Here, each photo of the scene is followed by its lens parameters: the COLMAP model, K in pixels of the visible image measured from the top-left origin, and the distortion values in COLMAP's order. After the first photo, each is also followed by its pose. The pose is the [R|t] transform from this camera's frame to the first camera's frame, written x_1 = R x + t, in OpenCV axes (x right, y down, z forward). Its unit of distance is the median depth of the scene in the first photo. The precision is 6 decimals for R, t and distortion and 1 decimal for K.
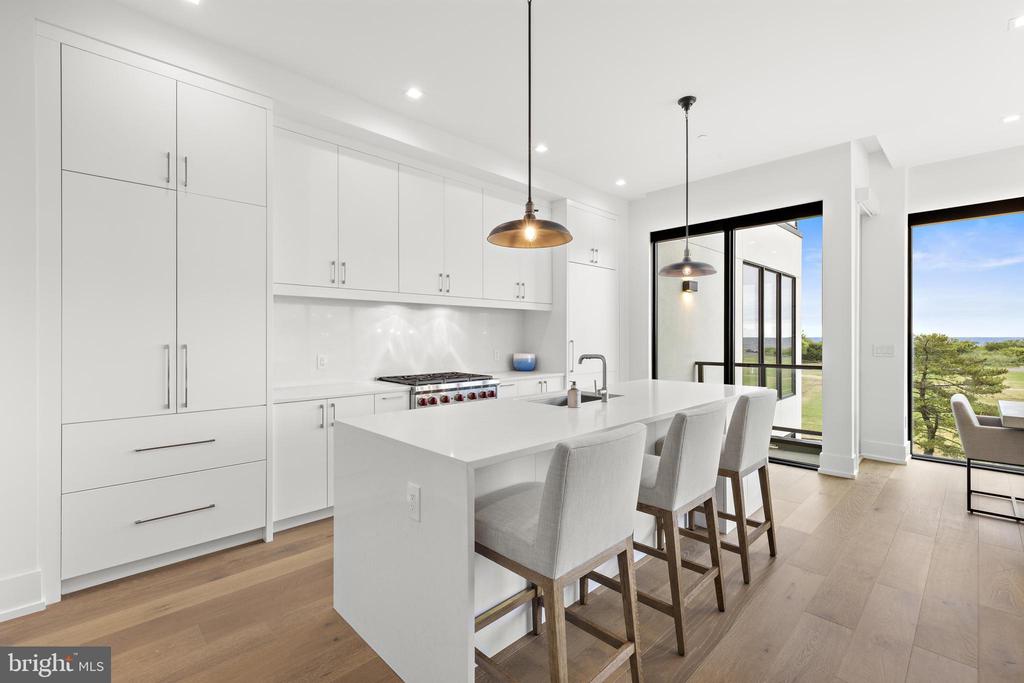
lens RADIAL K [[448.2, 0, 517.2], [0, 448.2, 338.7], [0, 0, 1]] dist [0.005593, 0.000321]
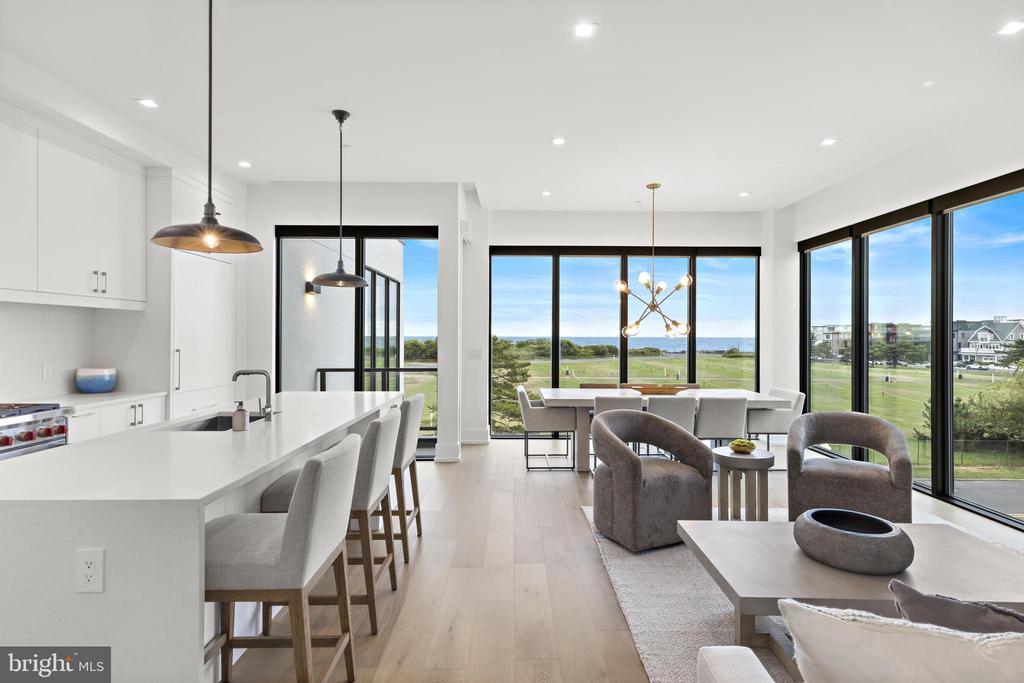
lens RADIAL K [[522.9, 0, 516.1], [0, 522.9, 339.7], [0, 0, 1]] dist [0.001304, 0.000636]
pose [[0.692509, -0.002905, 0.721403, -0.140014], [-0.000160, 0.999991, 0.004181, -0.018862], [-0.721409, -0.003011, 0.692502, -0.070308]]
